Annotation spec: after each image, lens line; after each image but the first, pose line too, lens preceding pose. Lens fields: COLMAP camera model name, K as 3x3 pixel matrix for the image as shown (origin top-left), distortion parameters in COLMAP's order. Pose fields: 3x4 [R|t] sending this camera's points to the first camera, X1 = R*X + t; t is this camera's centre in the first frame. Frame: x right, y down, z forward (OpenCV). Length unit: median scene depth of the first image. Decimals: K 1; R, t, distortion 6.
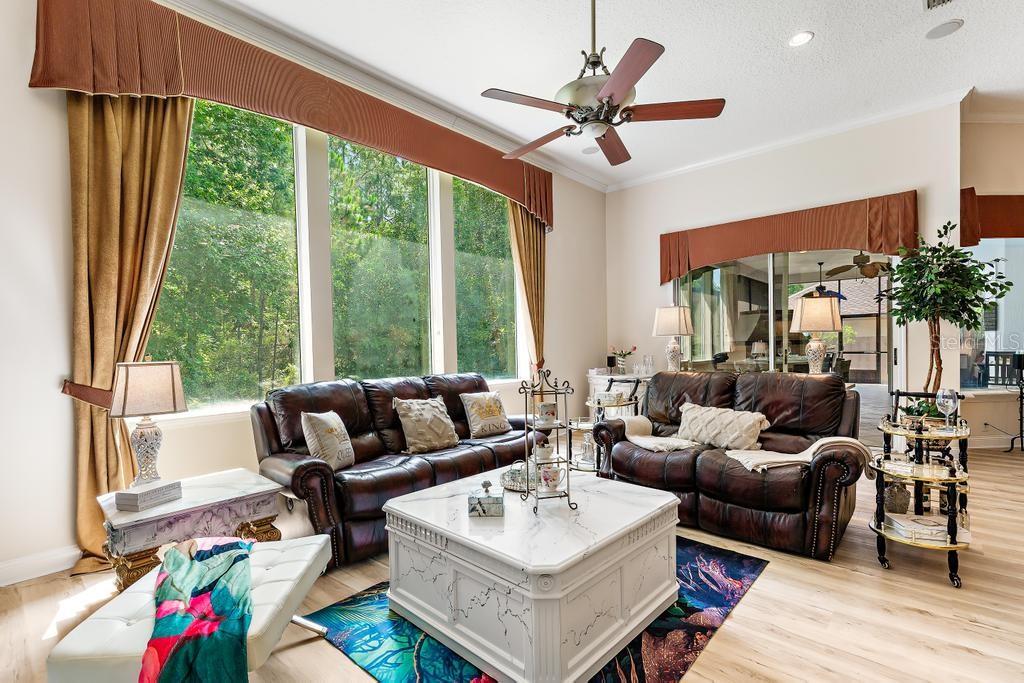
lens RADIAL K [[471.4, 0, 516.8], [0, 471.4, 352.1], [0, 0, 1]] dist [0.003776, 0.000763]
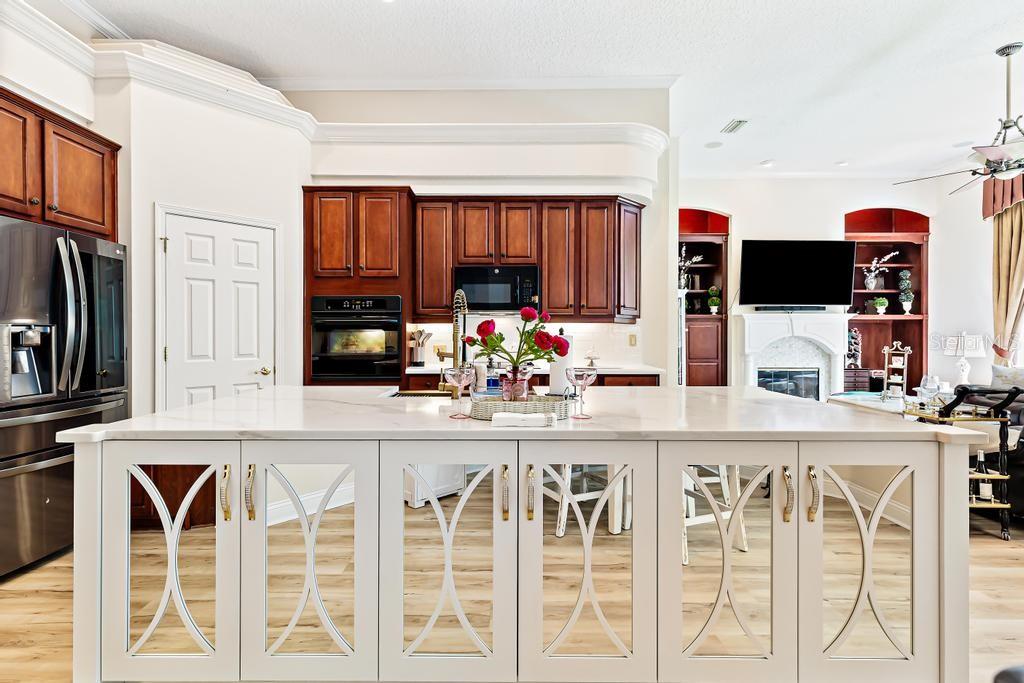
lens RADIAL K [[471.4, 0, 505.2], [0, 471.4, 335.2], [0, 0, 1]] dist [0.003776, 0.000763]
pose [[-0.744531, 0.020312, -0.667278, 2.279896], [0.001465, 0.999584, 0.028793, -0.048398], [0.667586, 0.020460, -0.744252, 1.113150]]
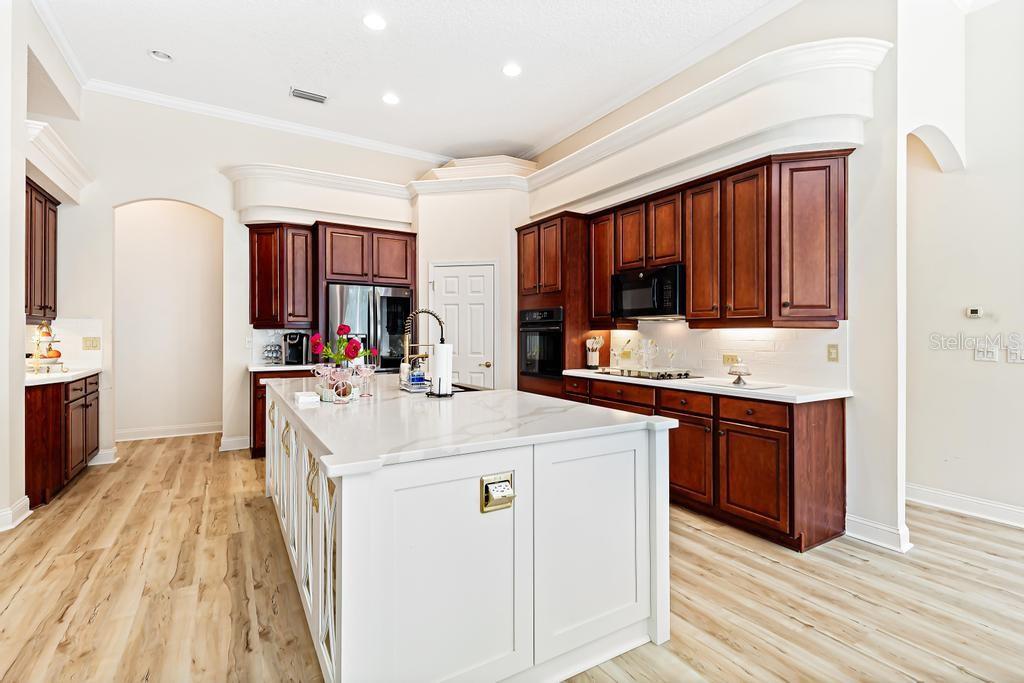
lens RADIAL K [[471.4, 0, 517.9], [0, 471.4, 332.0], [0, 0, 1]] dist [0.003776, 0.000763]
pose [[-0.961748, 0.015452, 0.273500, 1.279075], [0.017387, 0.999838, 0.004651, -0.049858], [-0.273384, 0.009228, -0.961861, 1.452053]]
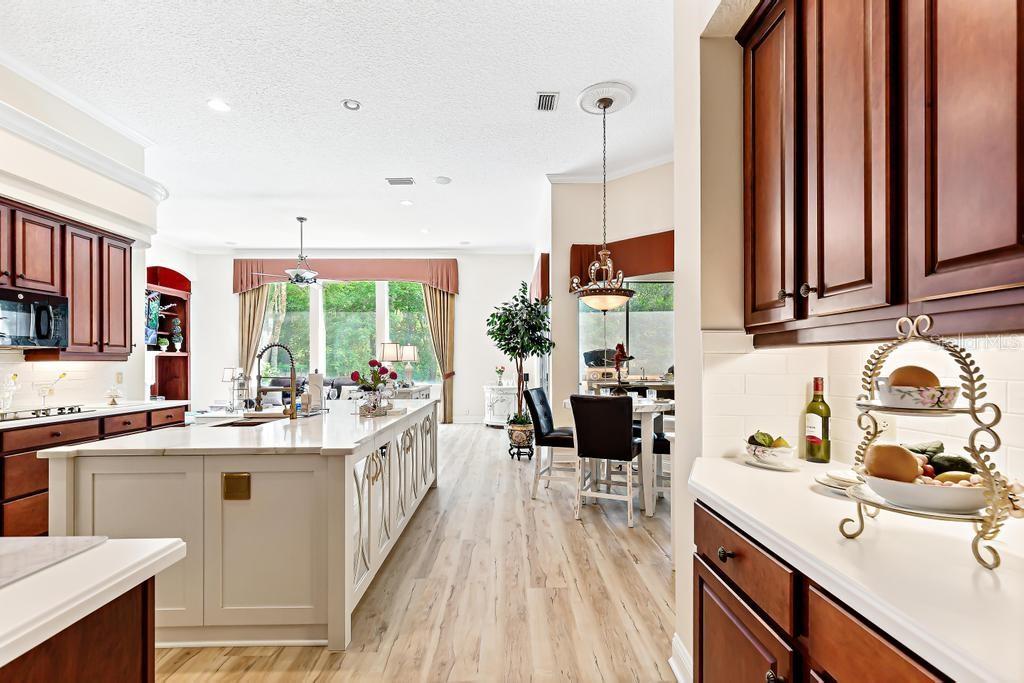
lens RADIAL K [[471.4, 0, 510.2], [0, 471.4, 361.6], [0, 0, 1]] dist [0.003776, 0.000763]
pose [[0.678146, 0.014499, -0.734784, 3.012489], [-0.019008, 0.999817, 0.002186, -0.070035], [0.734681, 0.012484, 0.678297, 0.087173]]
